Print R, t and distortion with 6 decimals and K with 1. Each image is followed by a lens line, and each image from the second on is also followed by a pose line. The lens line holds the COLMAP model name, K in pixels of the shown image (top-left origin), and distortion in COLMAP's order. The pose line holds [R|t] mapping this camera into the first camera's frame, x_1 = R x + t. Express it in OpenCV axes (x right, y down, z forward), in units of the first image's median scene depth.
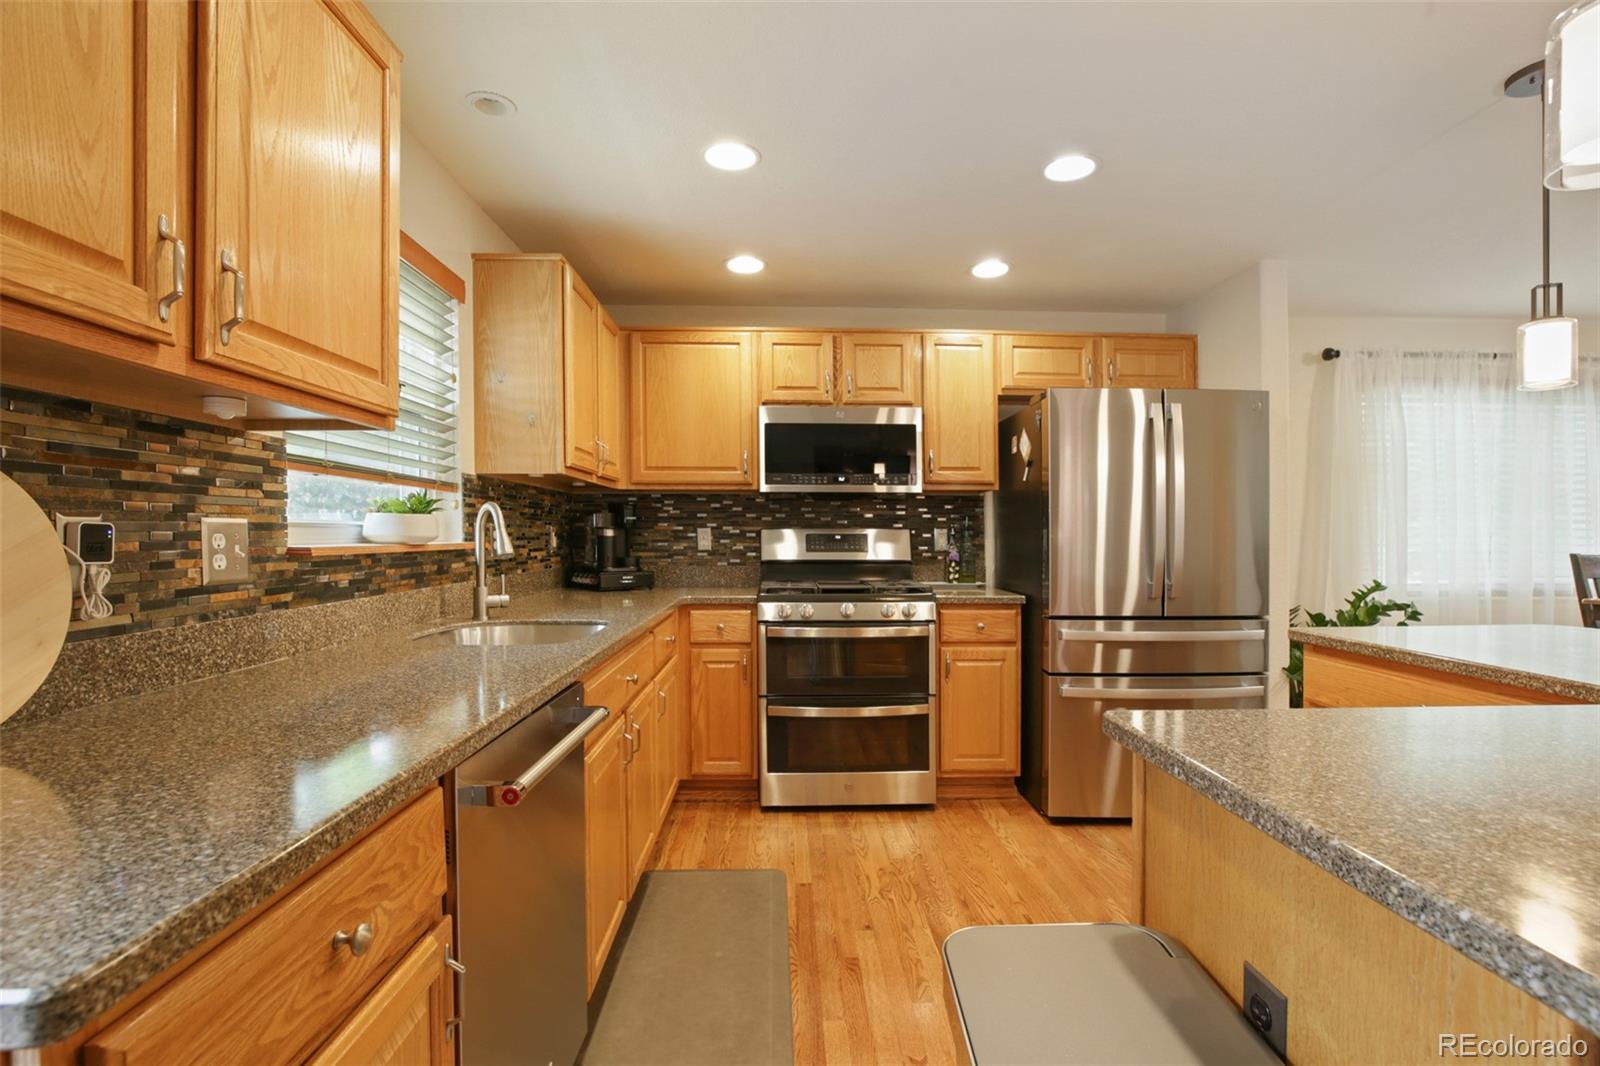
lens RADIAL K [[756.5, 0, 802.7], [0, 756.5, 542.2], [0, 0, 1]] dist [-0.017411, -0.000006]
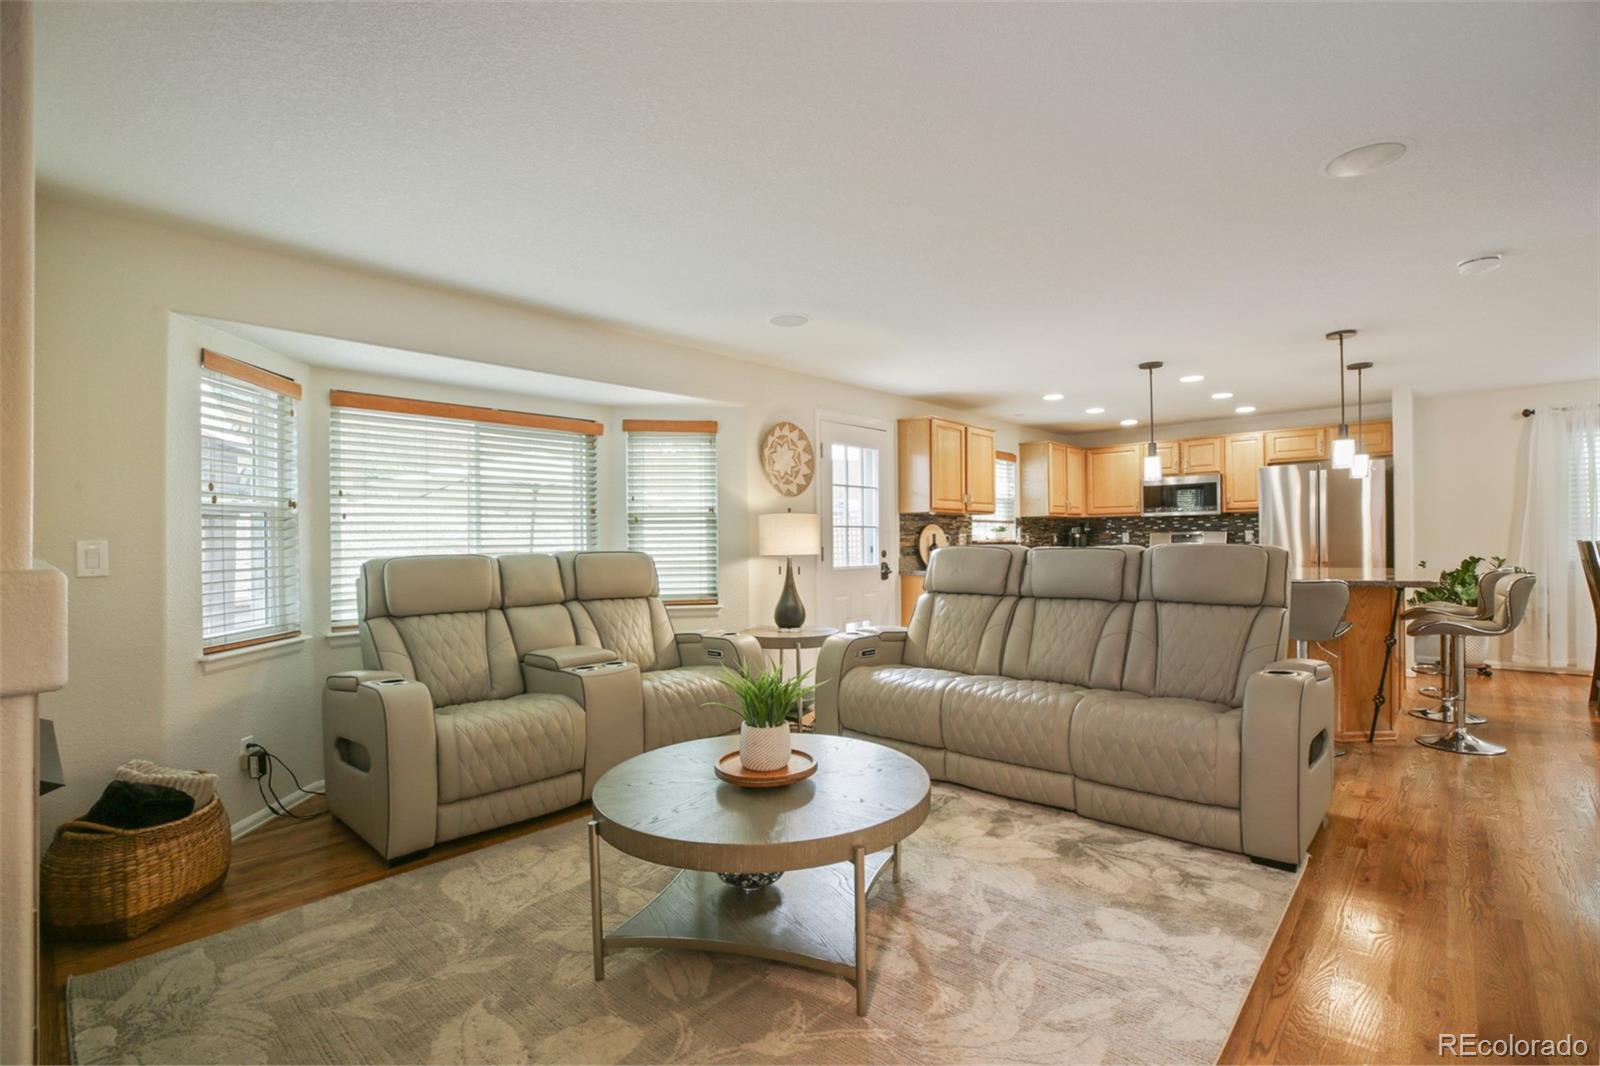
lens RADIAL K [[727.8, 0, 799.6], [0, 727.8, 539.1], [0, 0, 1]] dist [-0.042625, 0.011432]
pose [[0.715365, -0.017454, -0.698533, 0.973319], [0.009956, 0.999841, -0.014787, 0.031770], [0.698680, 0.003623, 0.715425, -1.719215]]
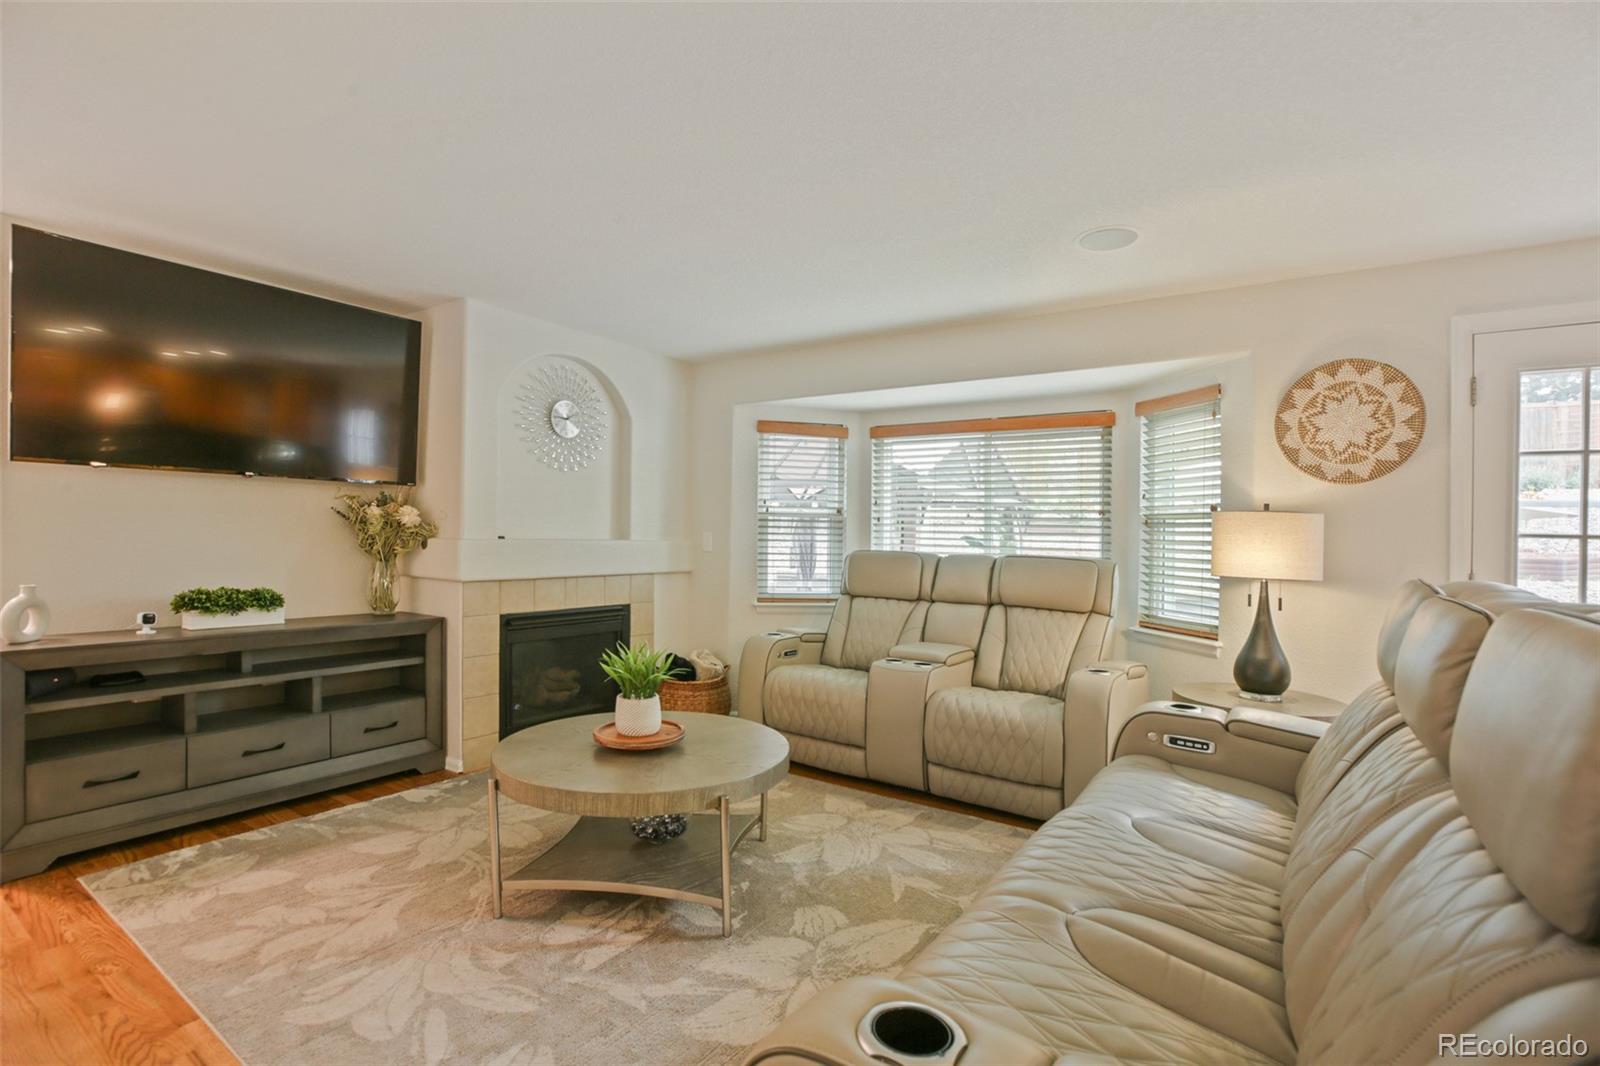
lens RADIAL K [[727.8, 0, 799.6], [0, 727.8, 539.1], [0, 0, 1]] dist [-0.042625, 0.011432]
pose [[-0.587264, -0.018821, -0.809177, 1.029849], [-0.039646, 0.999198, 0.005533, 0.006652], [0.808424, 0.035330, -0.587539, -0.401099]]
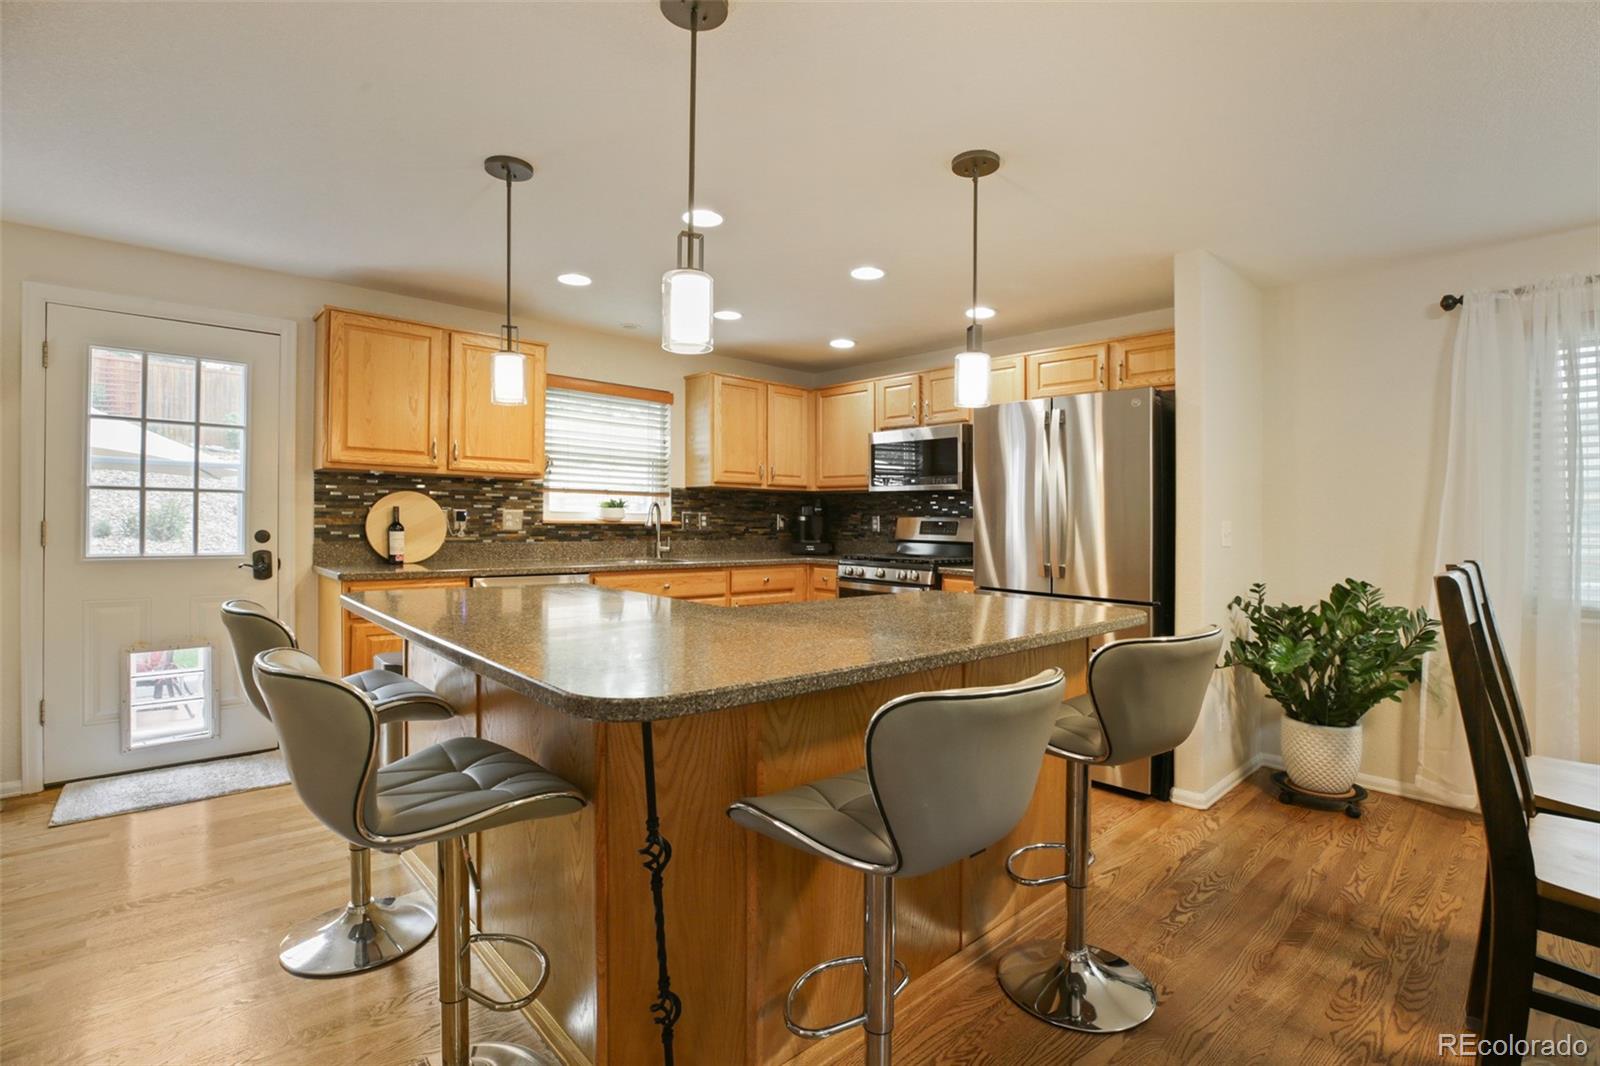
lens RADIAL K [[741.8, 0, 810.0], [0, 741.8, 511.3], [0, 0, 1]] dist [-0.041865, 0.011537]
pose [[0.650079, -0.000469, -0.759867, 1.288100], [-0.022076, 0.999566, -0.019503, 0.003293], [0.759546, 0.029454, 0.649787, -0.022550]]
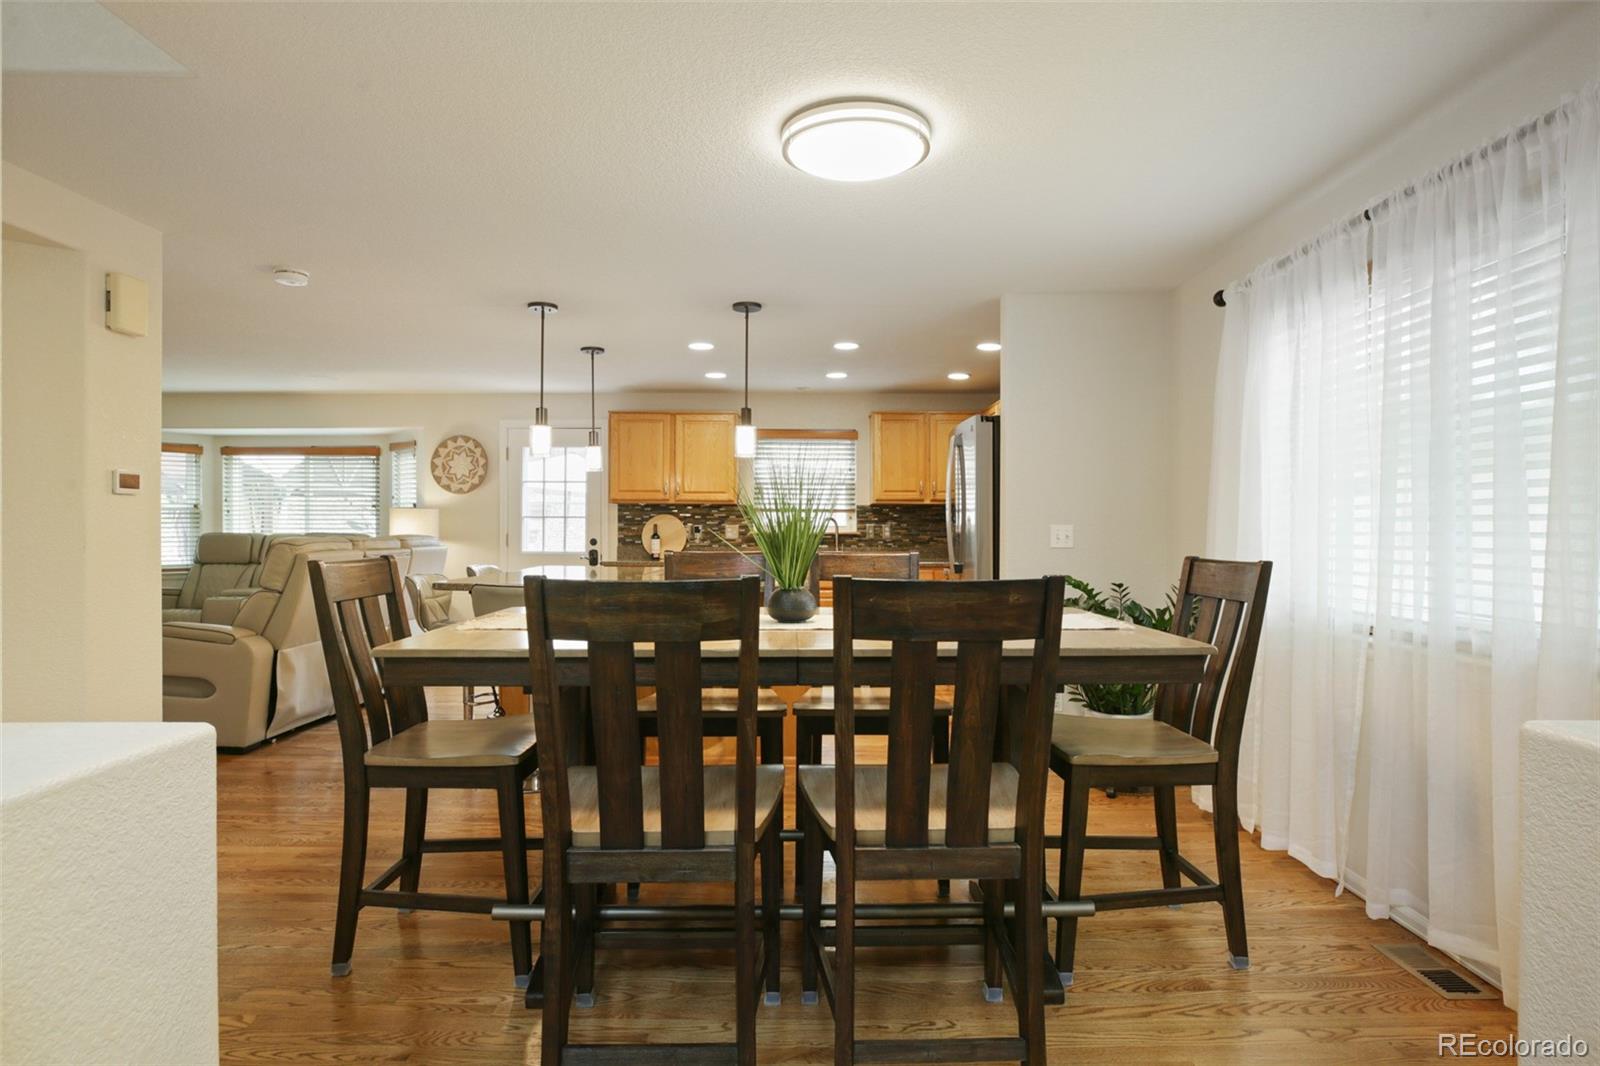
lens RADIAL K [[873.5, 0, 800.8], [0, 873.5, 522.8], [0, 0, 1]] dist [-0.033533, 0.025043]
pose [[-0.042520, -0.011890, -0.999025, 2.496877], [-0.014563, 0.999830, -0.011280, 0.004976], [0.998989, 0.014070, -0.042686, 0.910226]]
